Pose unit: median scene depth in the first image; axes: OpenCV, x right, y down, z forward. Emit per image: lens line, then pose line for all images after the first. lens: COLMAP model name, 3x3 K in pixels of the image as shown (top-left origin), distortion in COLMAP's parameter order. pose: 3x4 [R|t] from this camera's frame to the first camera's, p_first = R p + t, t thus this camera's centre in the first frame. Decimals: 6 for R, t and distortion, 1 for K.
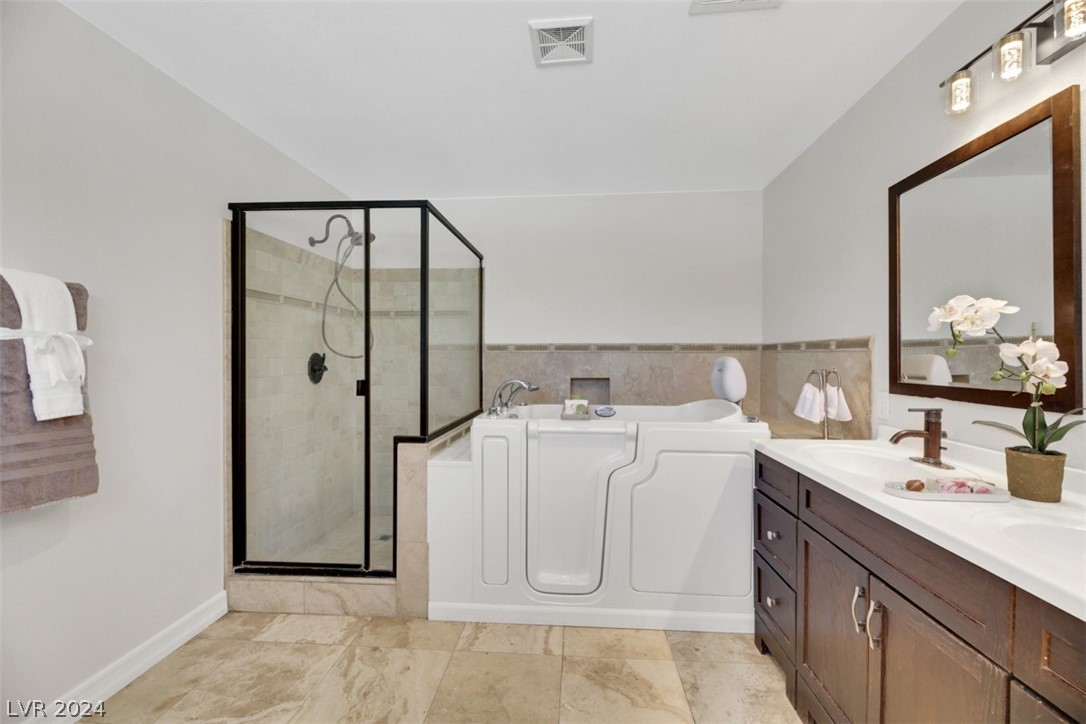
lens RADIAL K [[448.3, 0, 530.9], [0, 448.3, 358.5], [0, 0, 1]] dist [-0.000078, -0.000487]
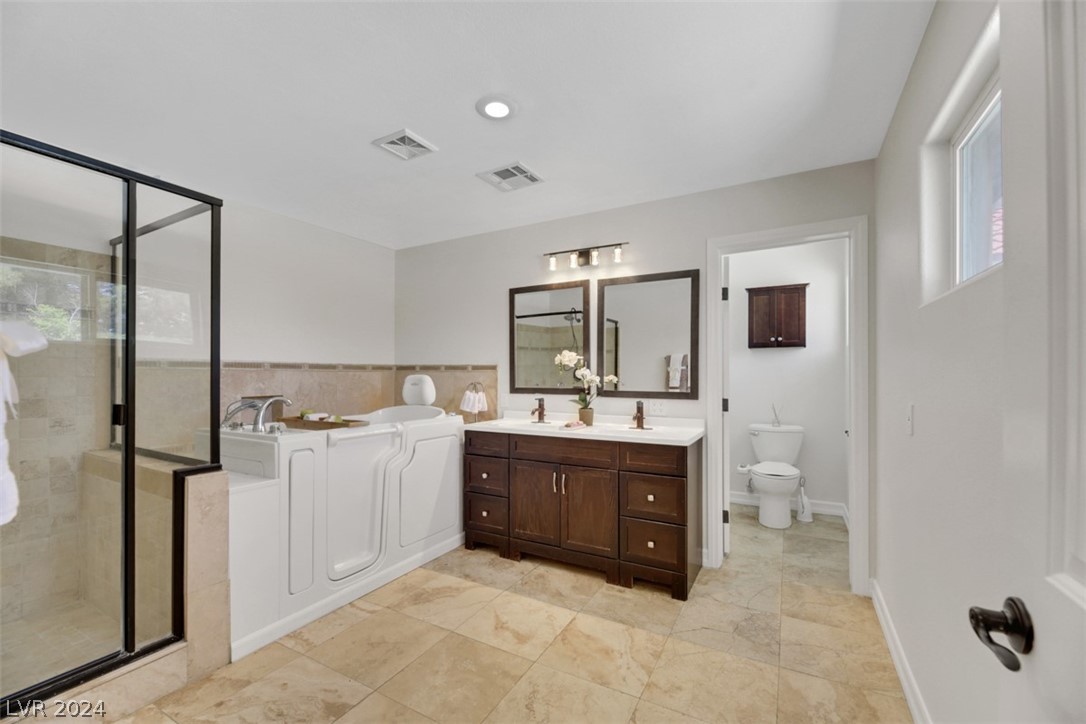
lens RADIAL K [[442.2, 0, 551.5], [0, 442.2, 368.5], [0, 0, 1]] dist [-0.000507, -0.000008]
pose [[0.411059, 0.015088, 0.911484, -0.802861], [0.003030, 0.999835, -0.017917, 0.003481], [-0.911604, 0.010127, 0.410945, 0.034907]]
